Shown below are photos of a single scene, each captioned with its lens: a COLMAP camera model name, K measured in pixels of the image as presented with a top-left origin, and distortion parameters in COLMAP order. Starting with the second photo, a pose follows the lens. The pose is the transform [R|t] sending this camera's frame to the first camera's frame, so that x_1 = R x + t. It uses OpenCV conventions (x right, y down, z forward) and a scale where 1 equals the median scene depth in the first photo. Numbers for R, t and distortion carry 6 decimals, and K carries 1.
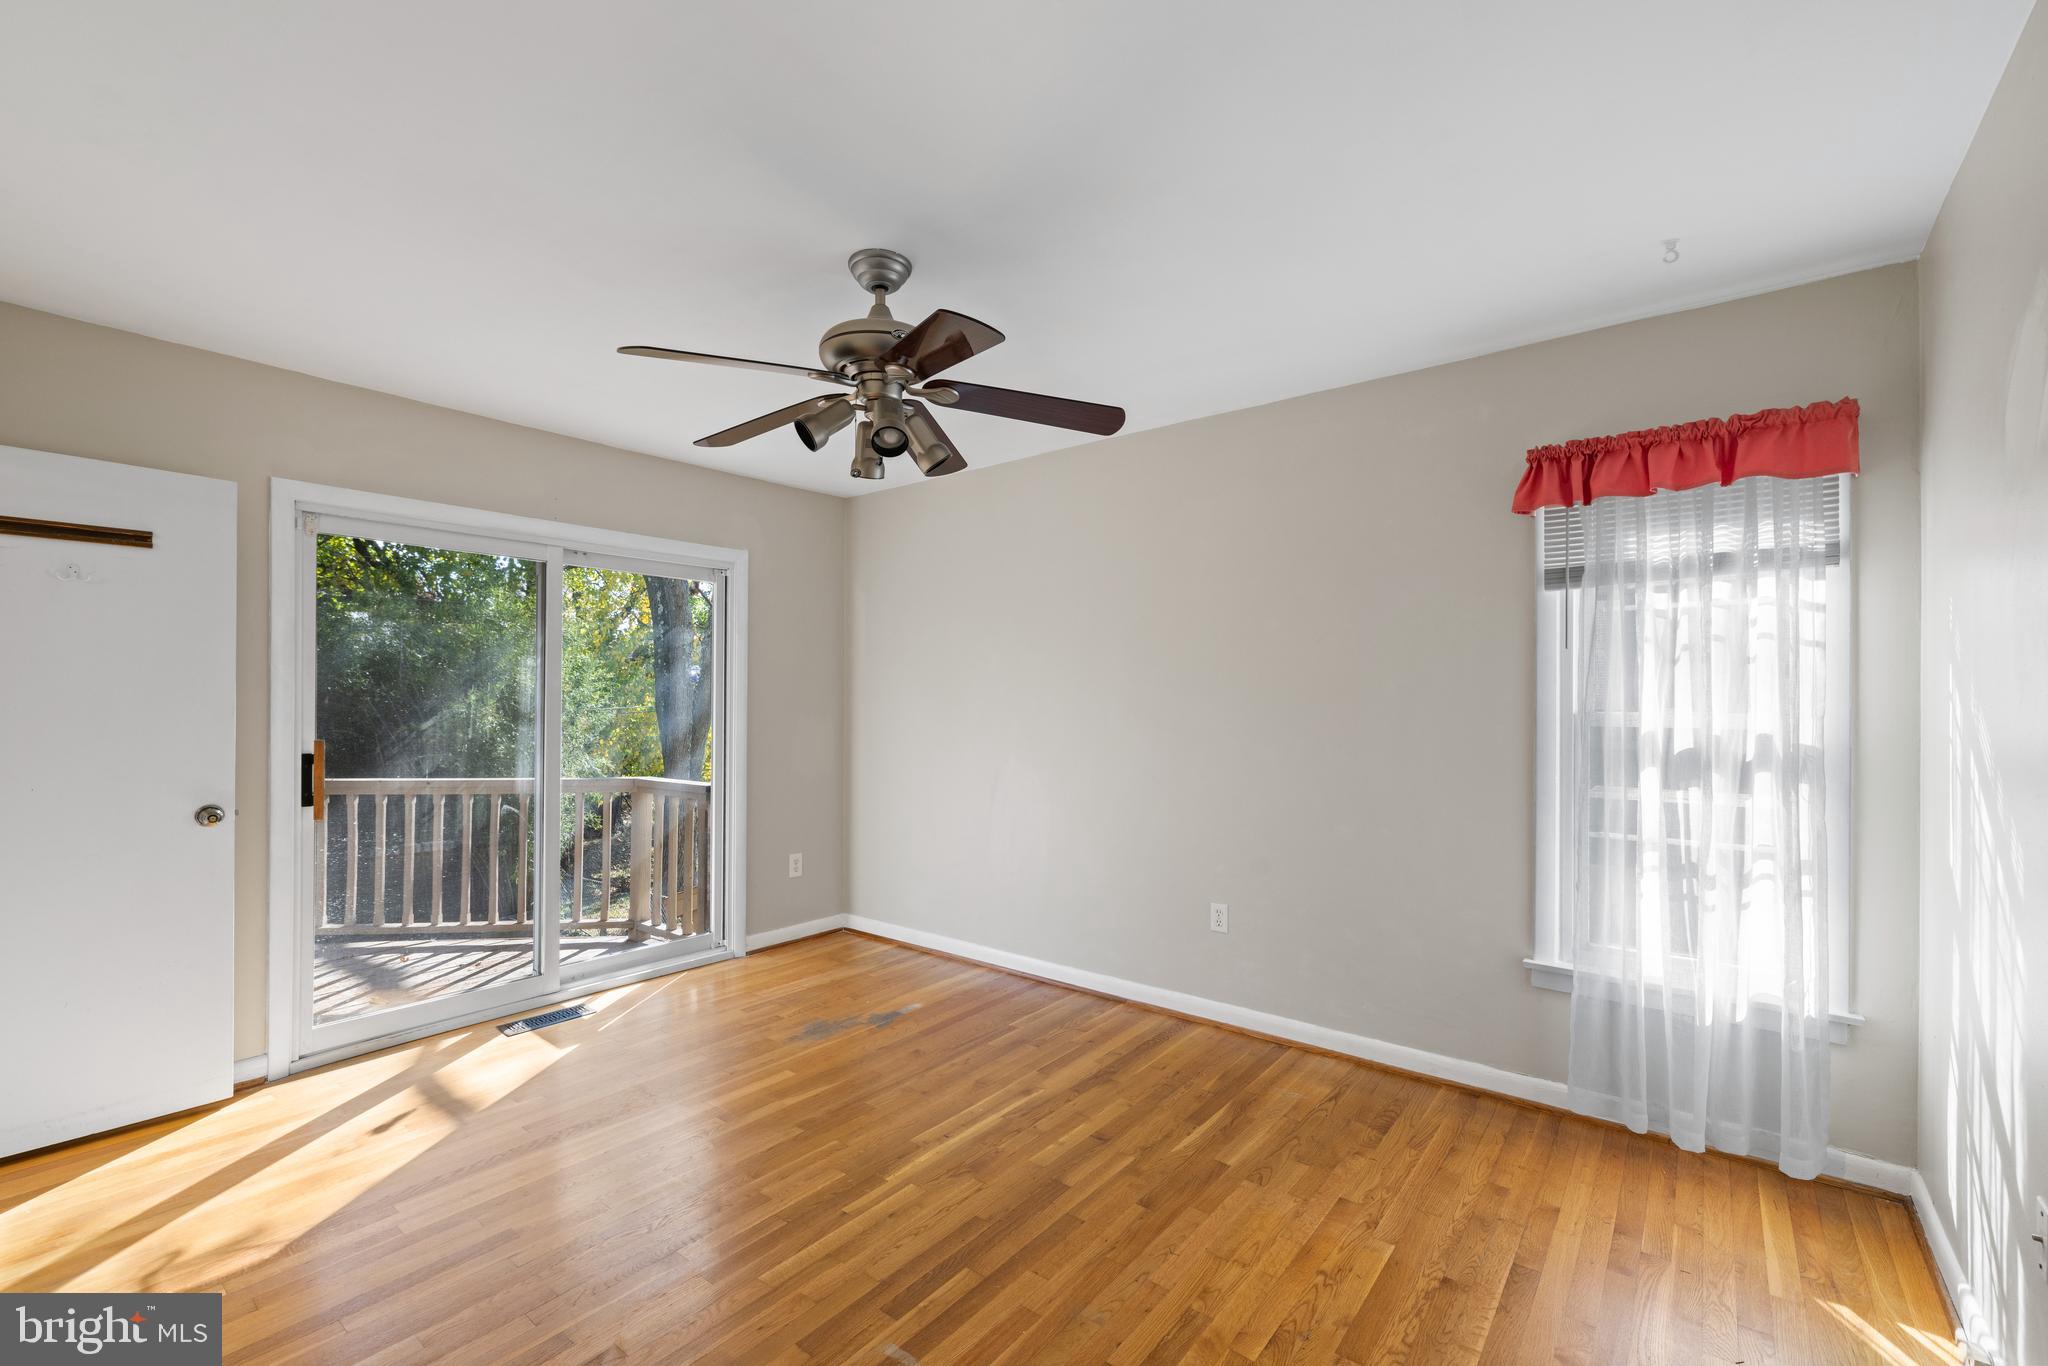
lens RADIAL K [[853.0, 0, 1025.6], [0, 853.0, 700.6], [0, 0, 1]] dist [-0.000103, -0.000037]
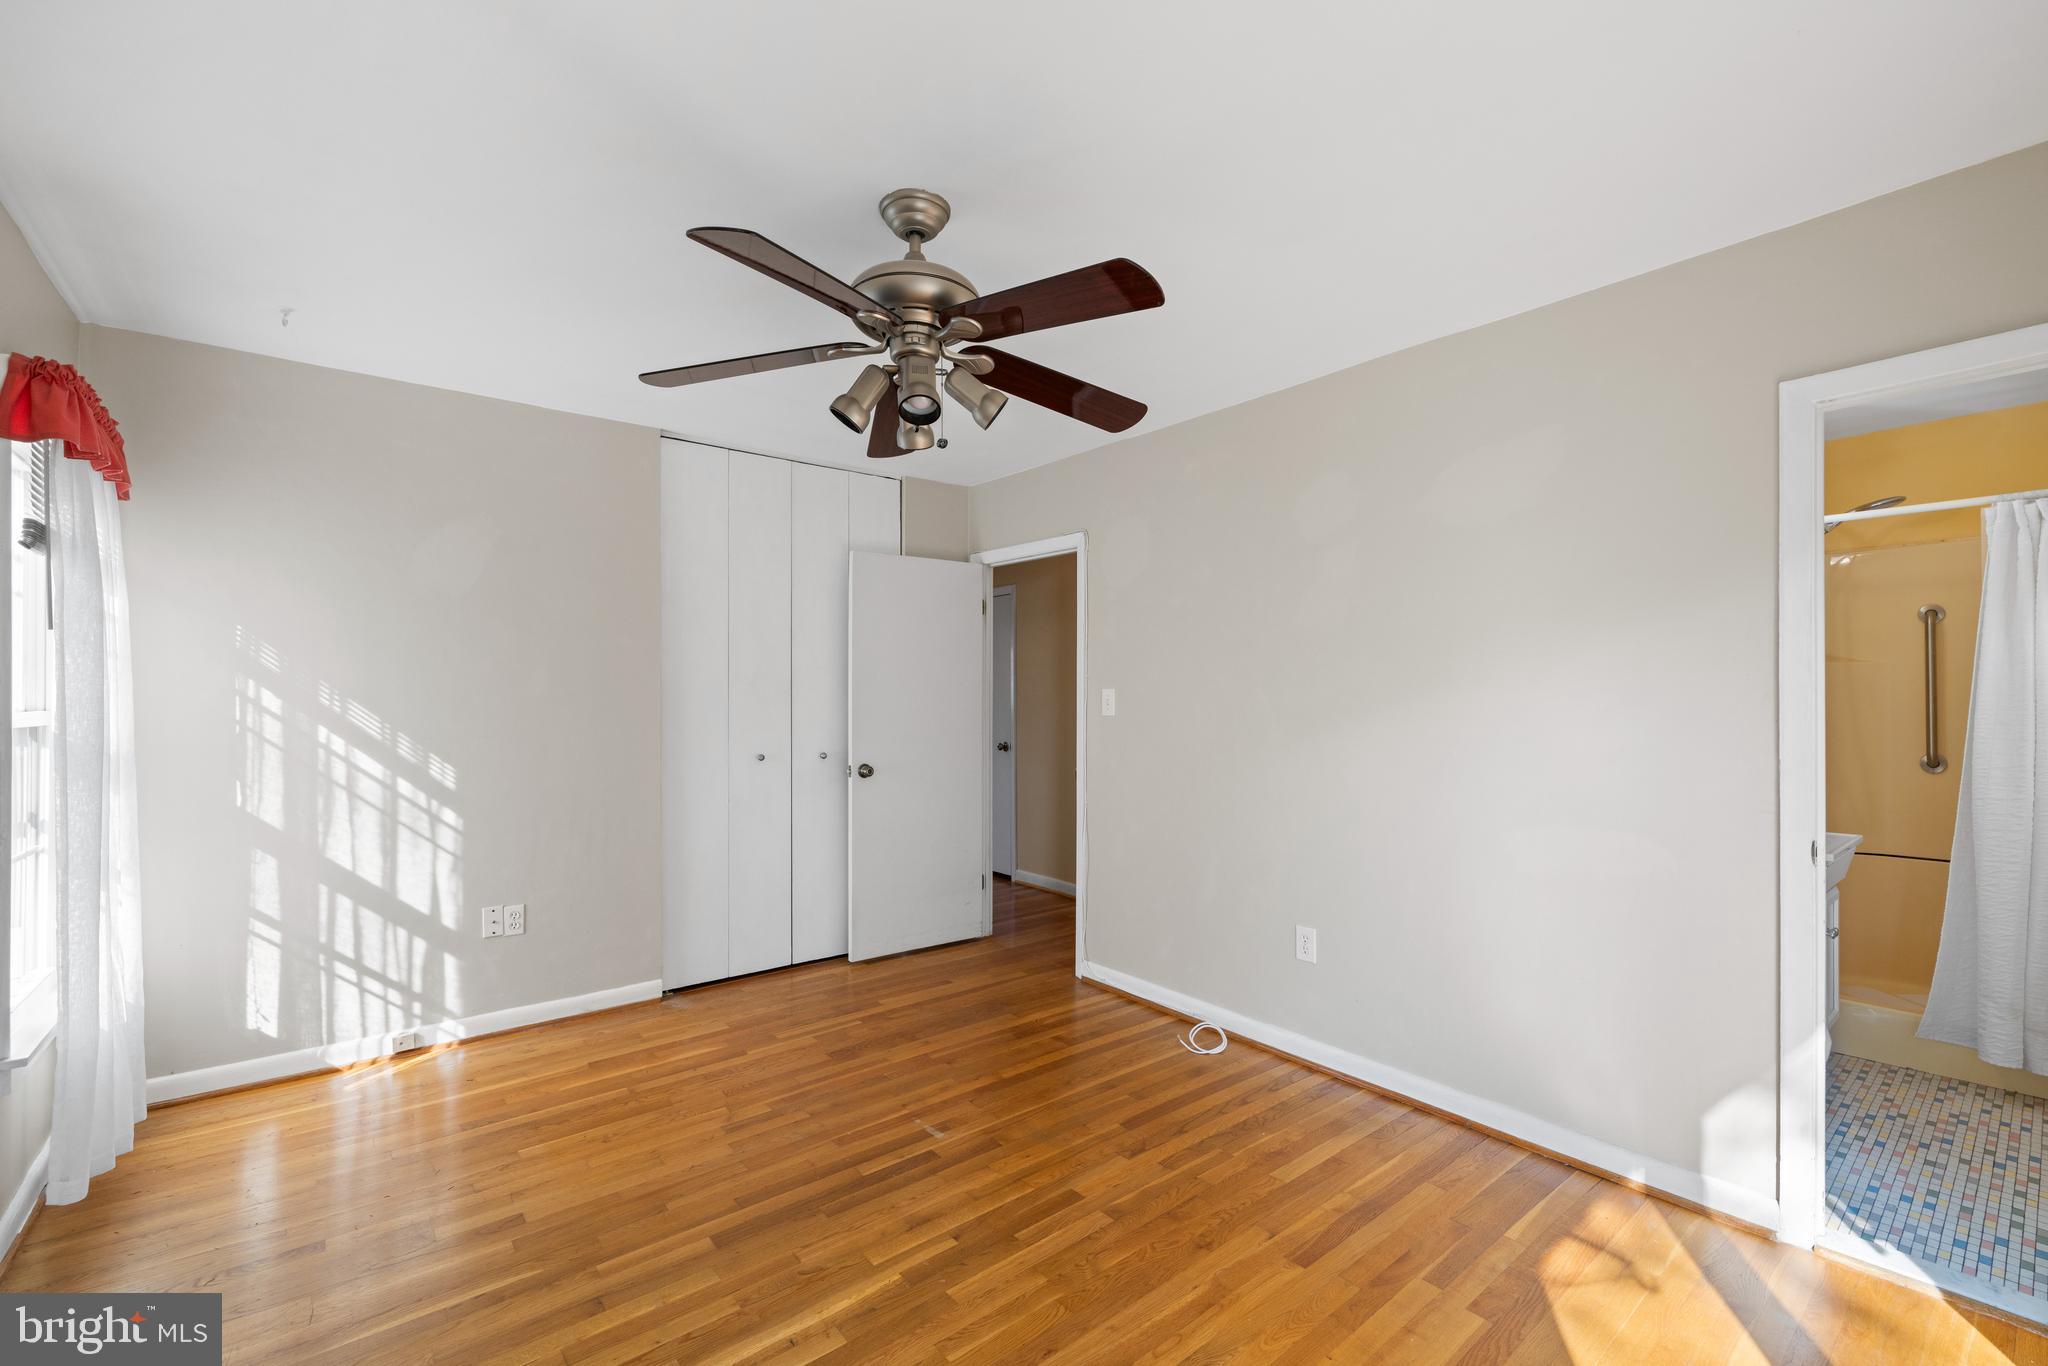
lens RADIAL K [[853.0, 0, 1025.6], [0, 853.0, 700.6], [0, 0, 1]] dist [-0.000103, -0.000037]
pose [[-0.976070, -0.000431, 0.217457, -0.496747], [-0.001395, 0.999990, -0.004276, 0.010388], [-0.217453, -0.004477, -0.976061, 1.921632]]
